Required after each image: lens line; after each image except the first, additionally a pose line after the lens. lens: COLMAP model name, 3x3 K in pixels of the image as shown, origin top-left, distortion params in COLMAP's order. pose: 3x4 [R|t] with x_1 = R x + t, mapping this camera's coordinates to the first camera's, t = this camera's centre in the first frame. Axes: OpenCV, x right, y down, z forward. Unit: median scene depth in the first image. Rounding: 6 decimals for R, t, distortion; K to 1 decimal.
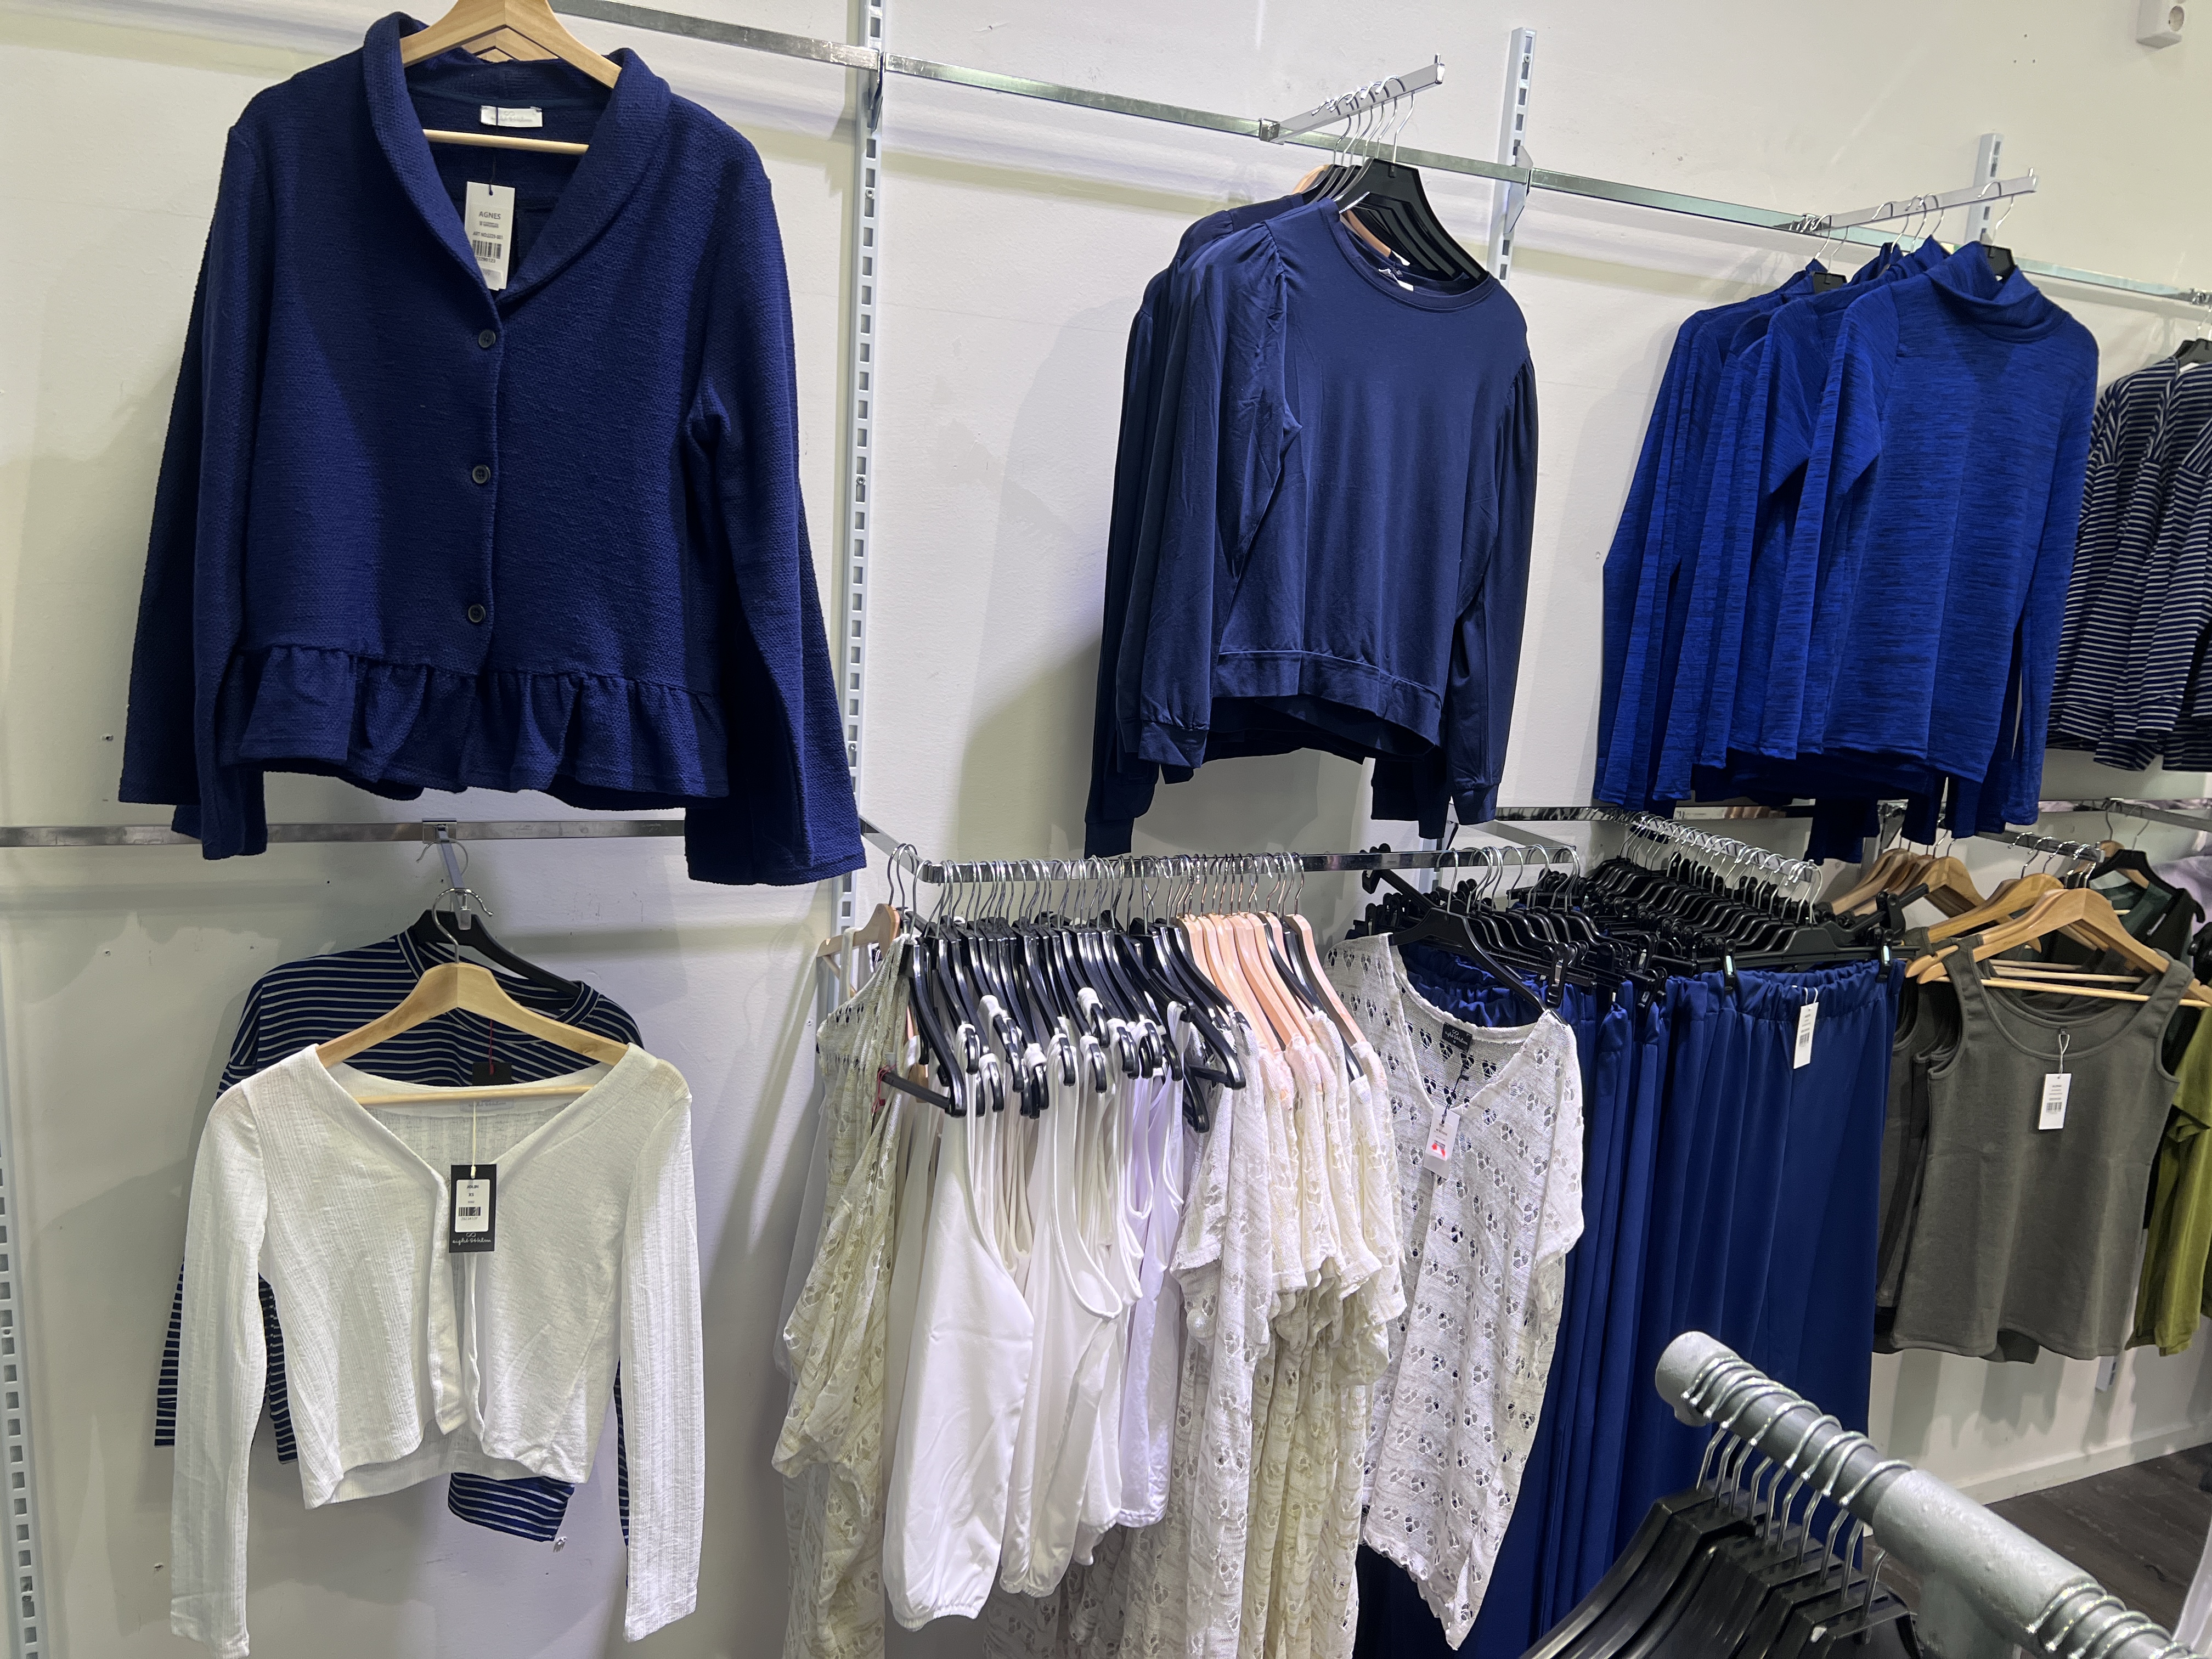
lens RADIAL K [[1634.0, 0, 1106.0], [0, 1634.0, 829.5], [0, 0, 1]] dist [0.064301, -0.086650]
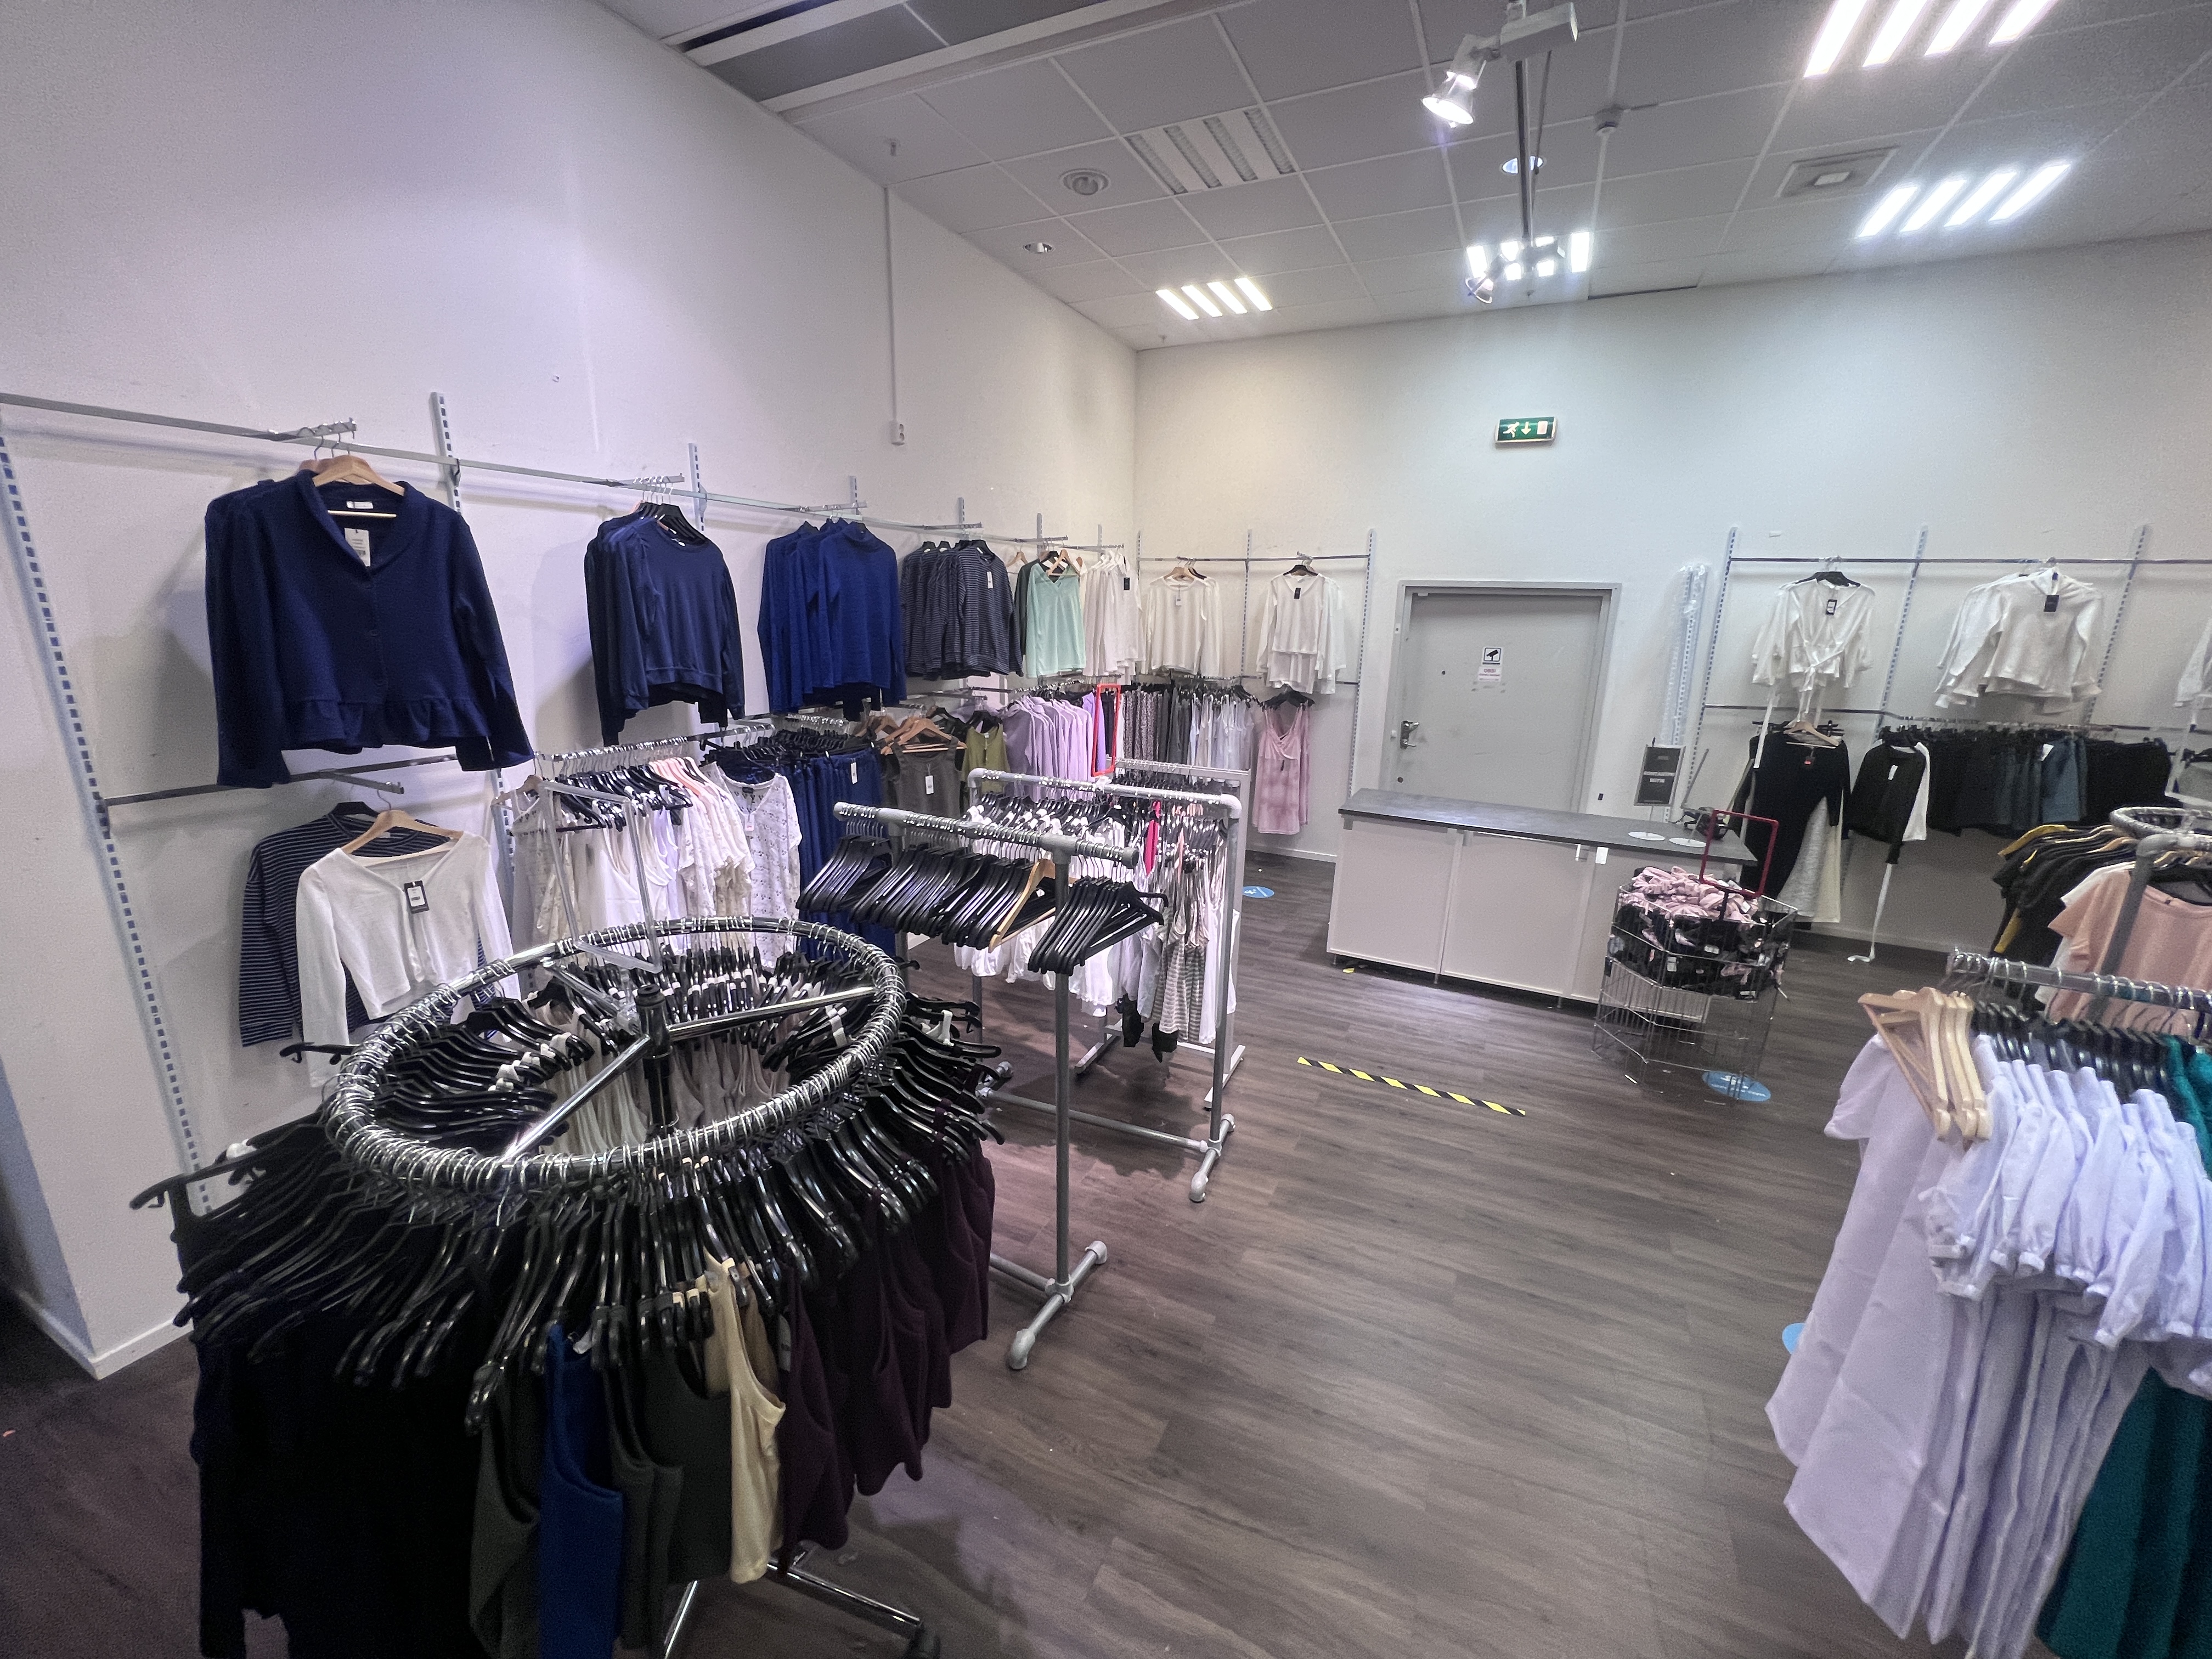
lens RADIAL K [[885.6, 0, 1106.0], [0, 885.6, 829.5], [0, 0, 1]] dist [-0.001786, -0.000269]
pose [[0.760077, -0.211242, 0.614540, -0.320834], [0.156176, 0.977353, 0.142794, 0.070569], [-0.630787, -0.012558, 0.775855, -0.728369]]
